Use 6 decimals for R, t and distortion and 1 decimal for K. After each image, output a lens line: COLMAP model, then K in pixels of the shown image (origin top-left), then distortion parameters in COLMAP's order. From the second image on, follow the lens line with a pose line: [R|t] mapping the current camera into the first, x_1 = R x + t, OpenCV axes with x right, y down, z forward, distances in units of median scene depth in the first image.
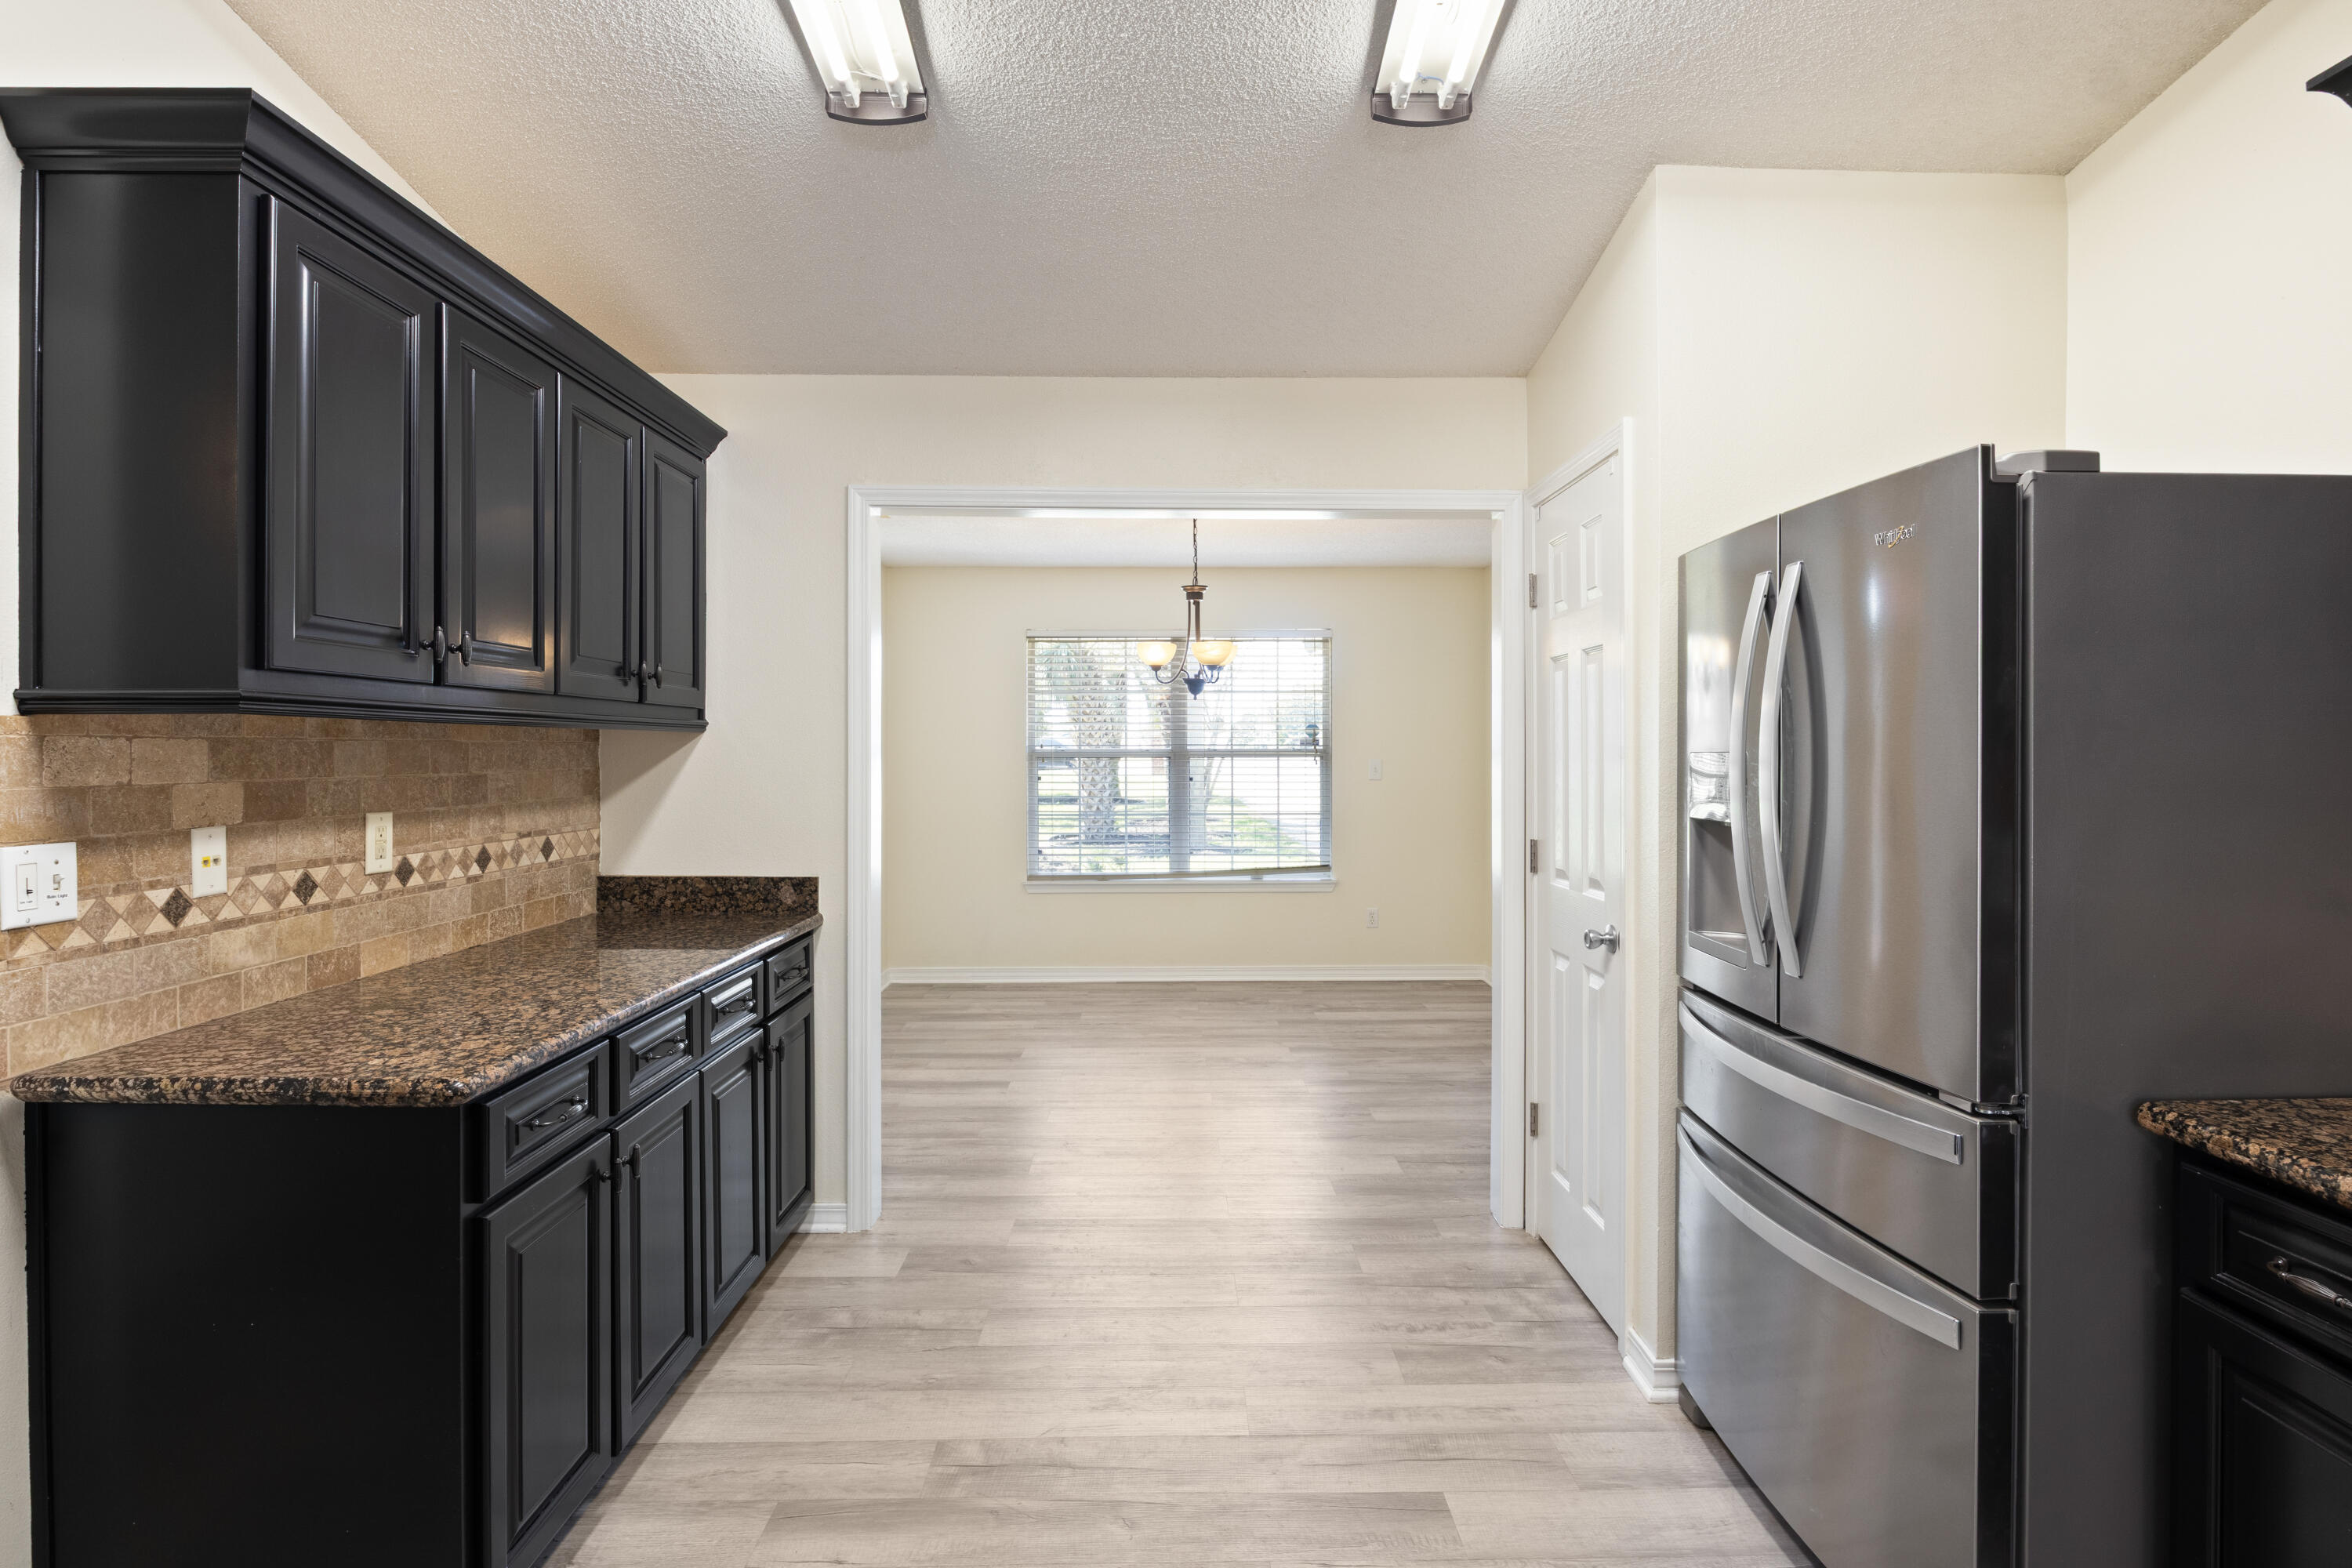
lens RADIAL K [[1217.6, 0, 1149.2], [0, 1217.6, 746.3], [0, 0, 1]] dist [-0.009518, 0.000750]
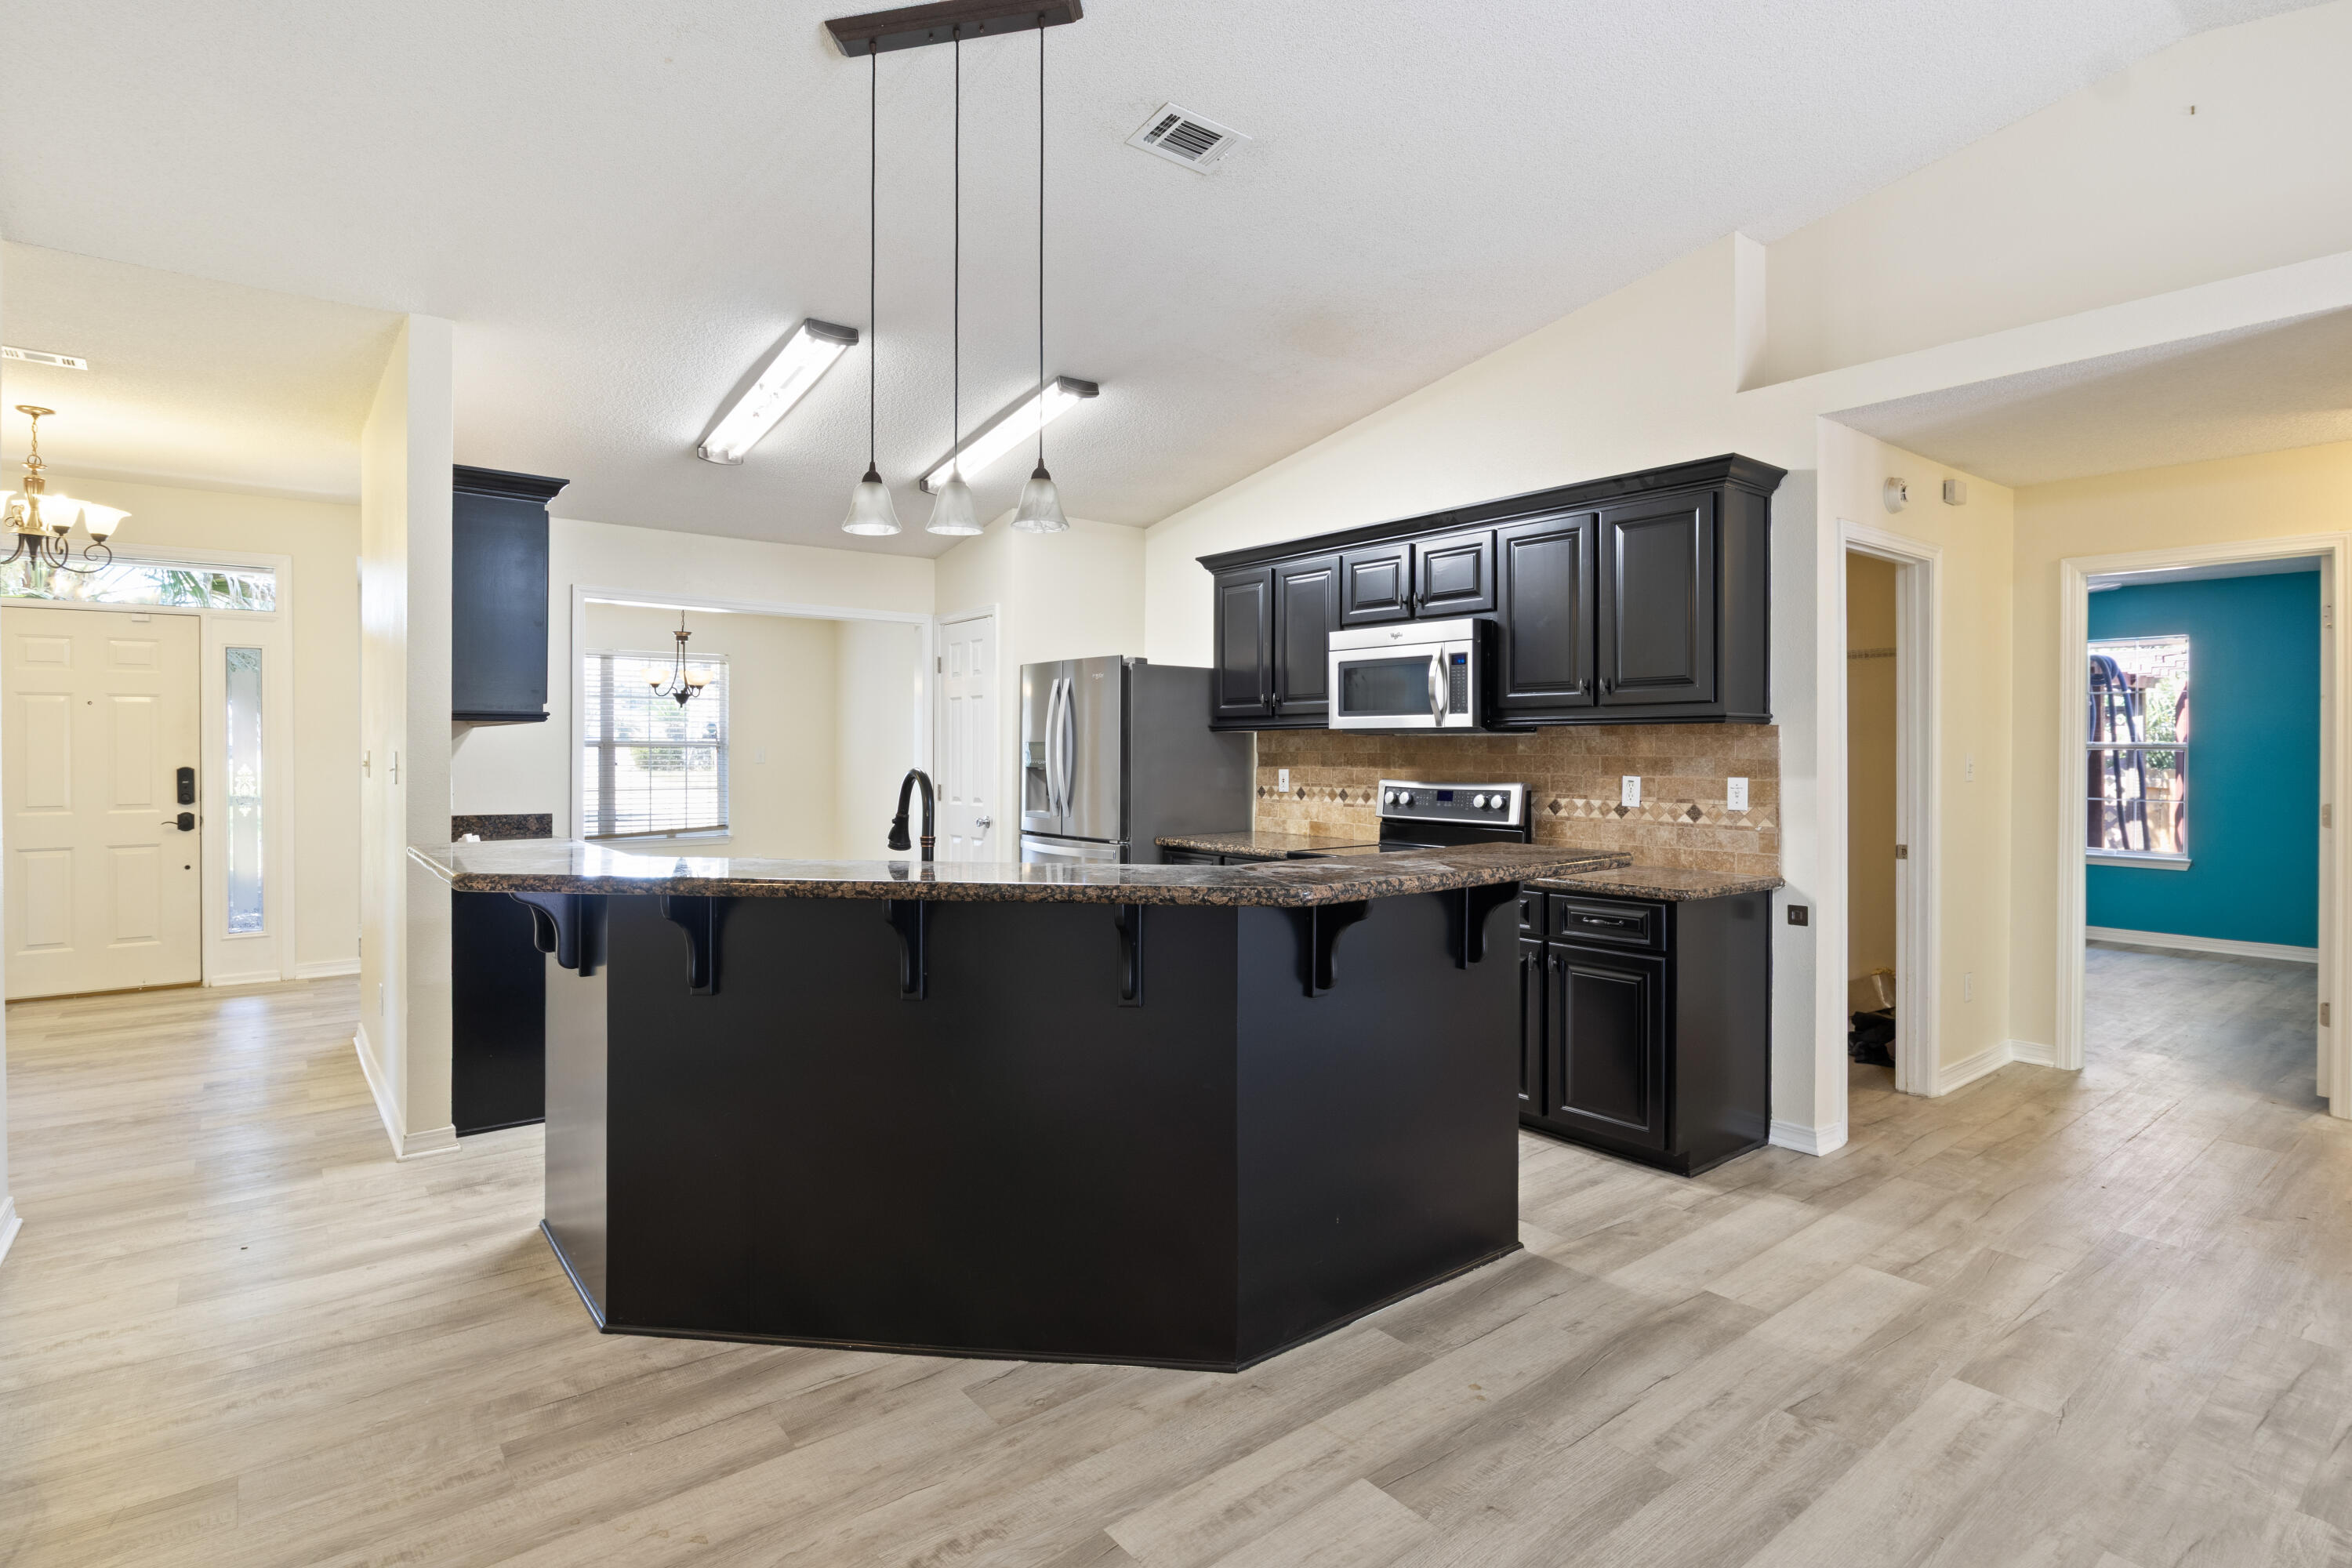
lens RADIAL K [[1217.6, 0, 1187.2], [0, 1217.6, 772.6], [0, 0, 1]] dist [-0.009518, 0.000750]
pose [[0.787017, -0.009358, 0.616860, -0.748293], [-0.005994, 0.999722, 0.022813, 0.007346], [-0.616902, -0.021652, 0.786742, -1.062576]]
